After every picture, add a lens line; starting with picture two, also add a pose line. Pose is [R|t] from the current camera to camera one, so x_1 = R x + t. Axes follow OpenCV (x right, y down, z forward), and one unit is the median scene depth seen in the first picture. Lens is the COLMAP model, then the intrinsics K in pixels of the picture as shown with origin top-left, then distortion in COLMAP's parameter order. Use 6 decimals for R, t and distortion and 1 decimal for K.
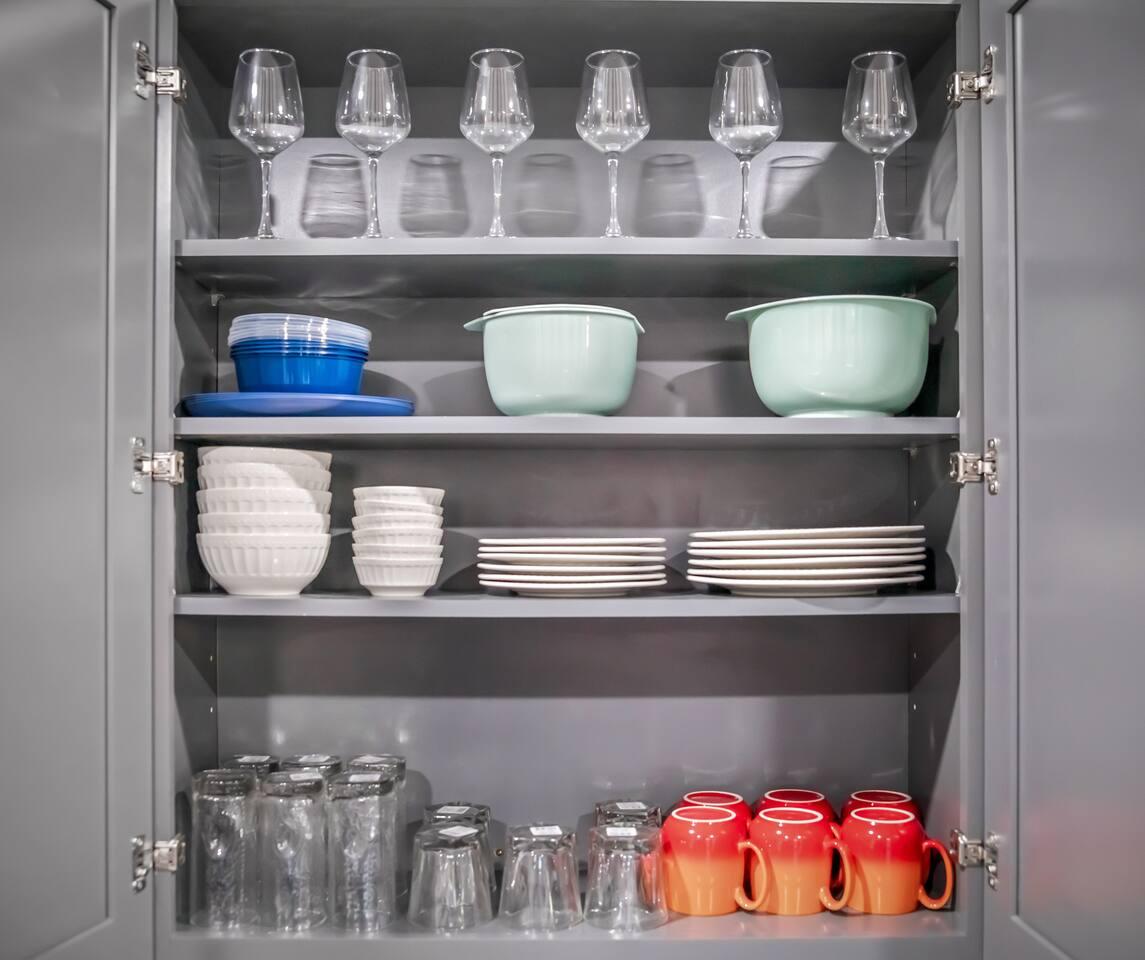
lens RADIAL K [[2066.3, 0, 572.5], [0, 2066.3, 480.0], [0, 0, 1]] dist [-0.111946, -0.100276]
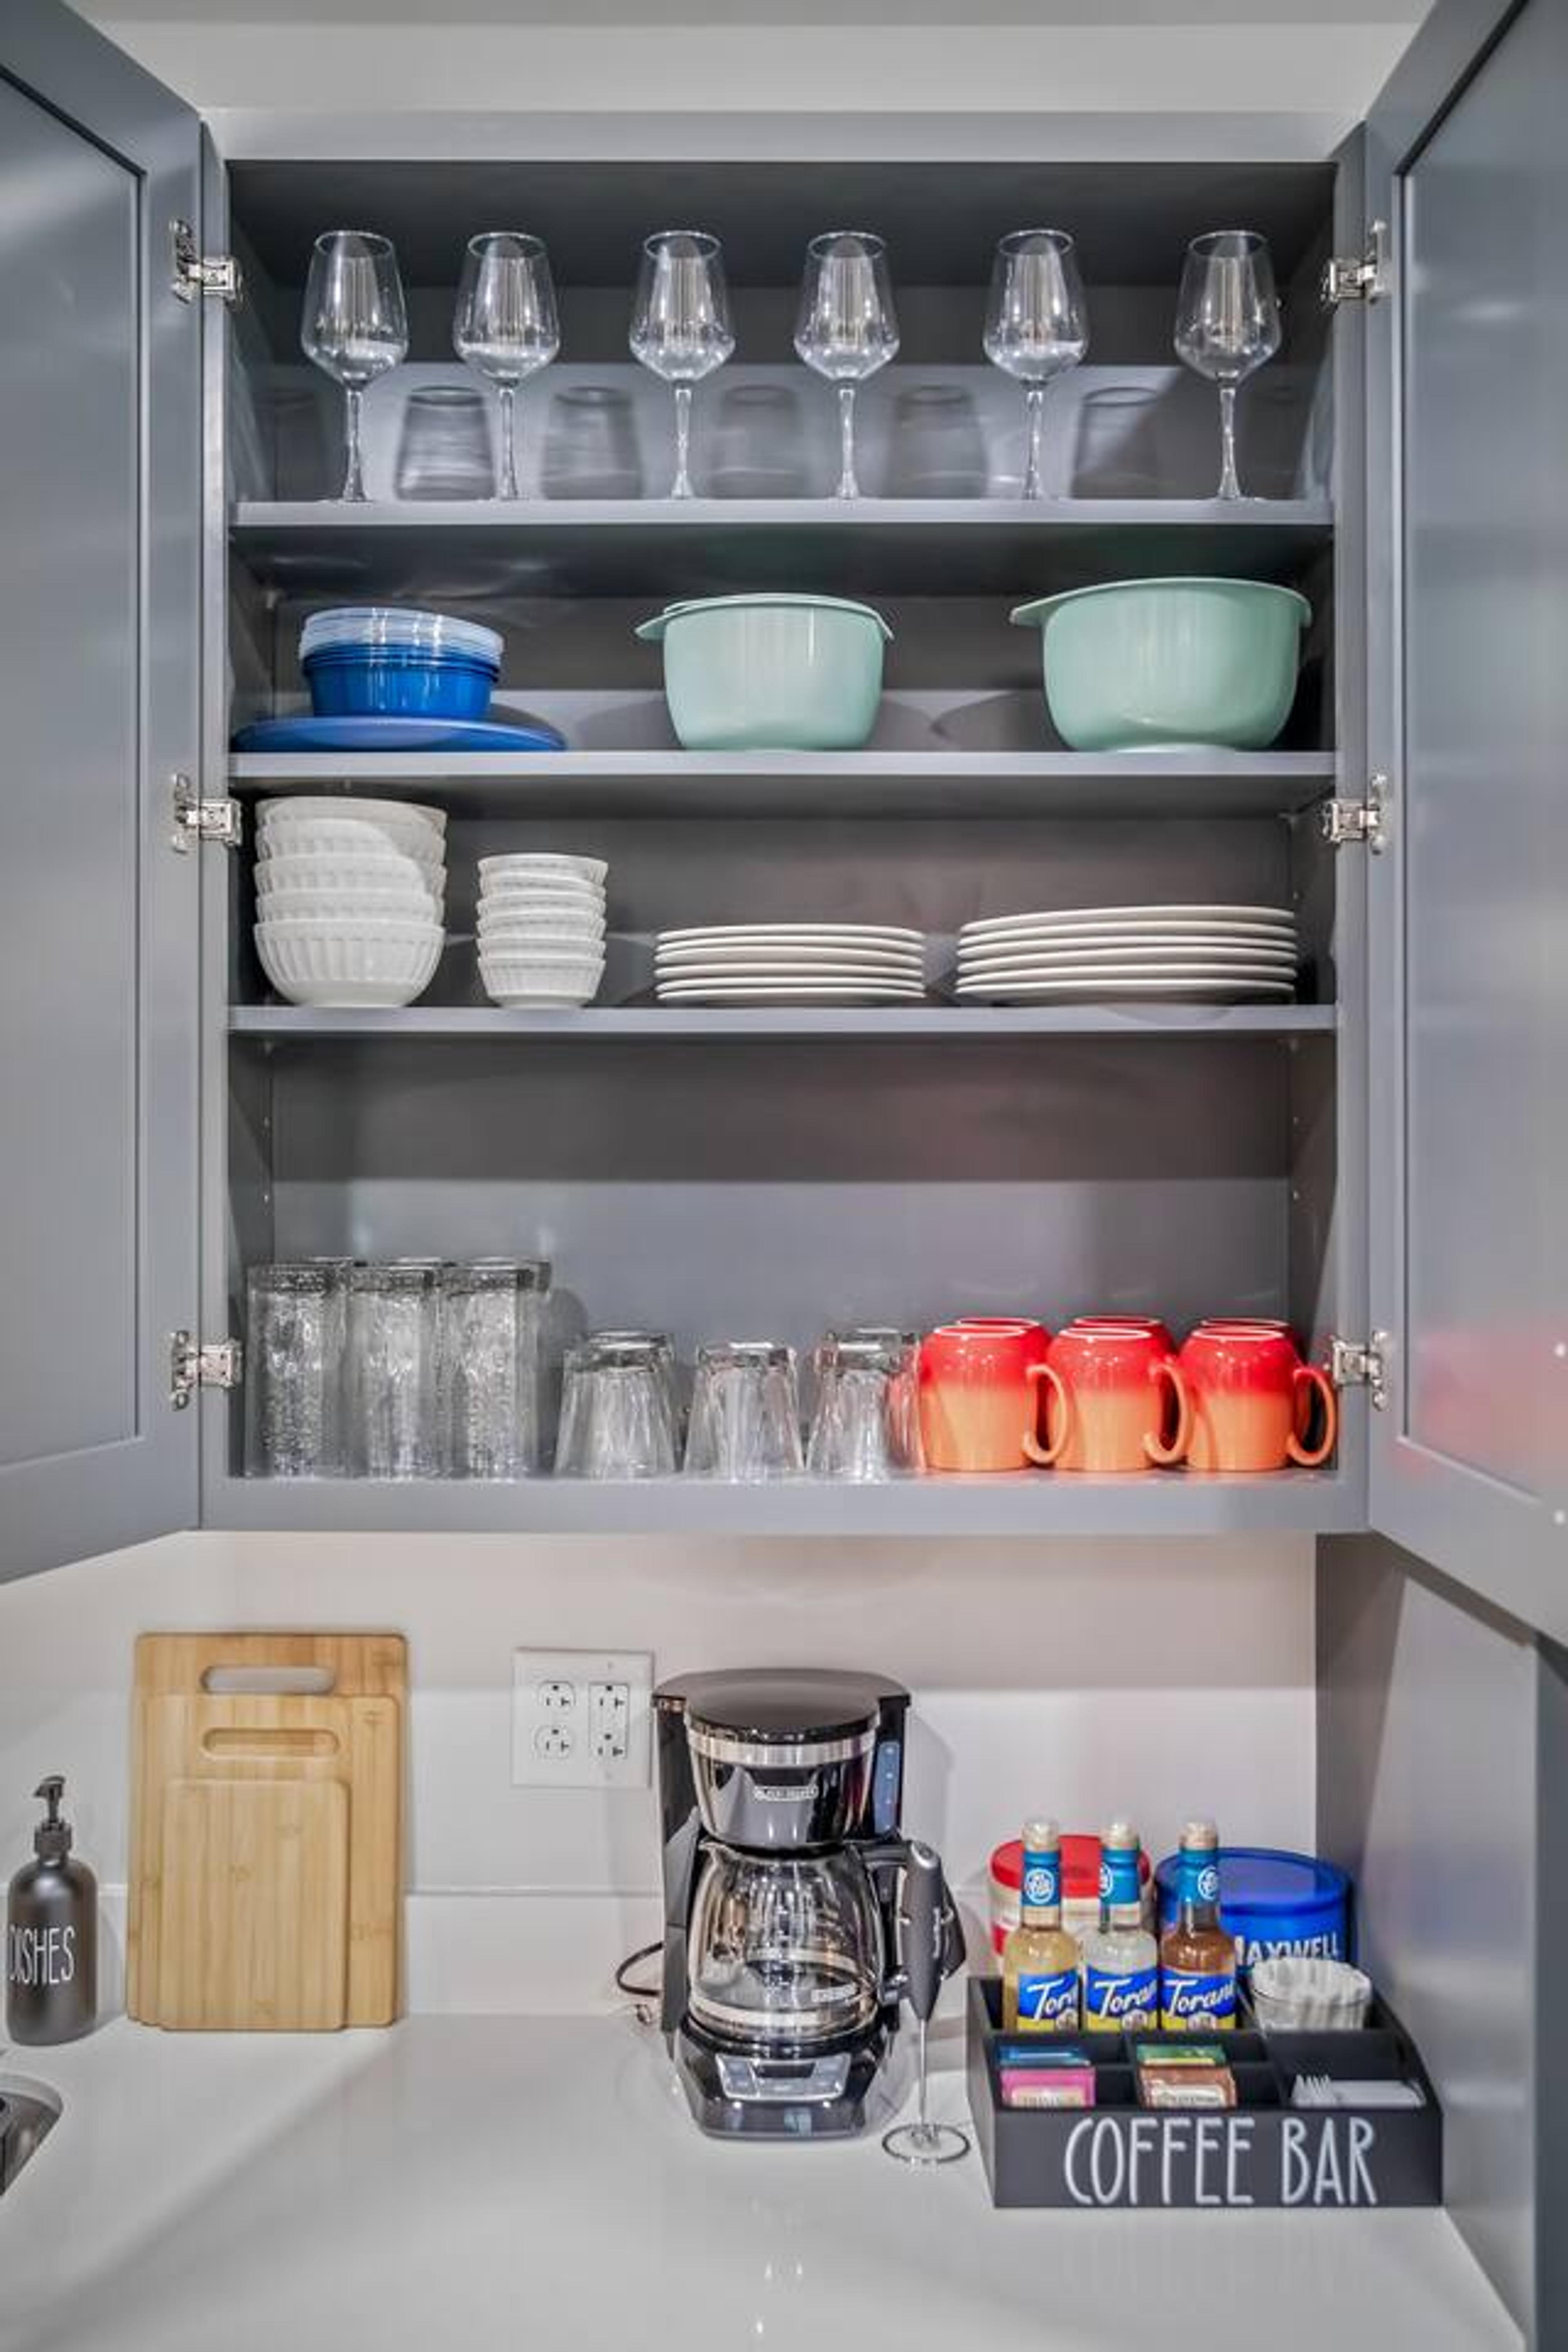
lens RADIAL K [[4485.7, 0, 784.0], [0, 4485.7, 1176.0], [0, 0, 1]] dist [-0.028274, 0.051329]
pose [[0.999832, -0.000316, -0.018337, 0.026113], [0.000377, 0.999995, 0.003286, 0.107606], [0.018336, -0.003293, 0.999826, -0.529796]]
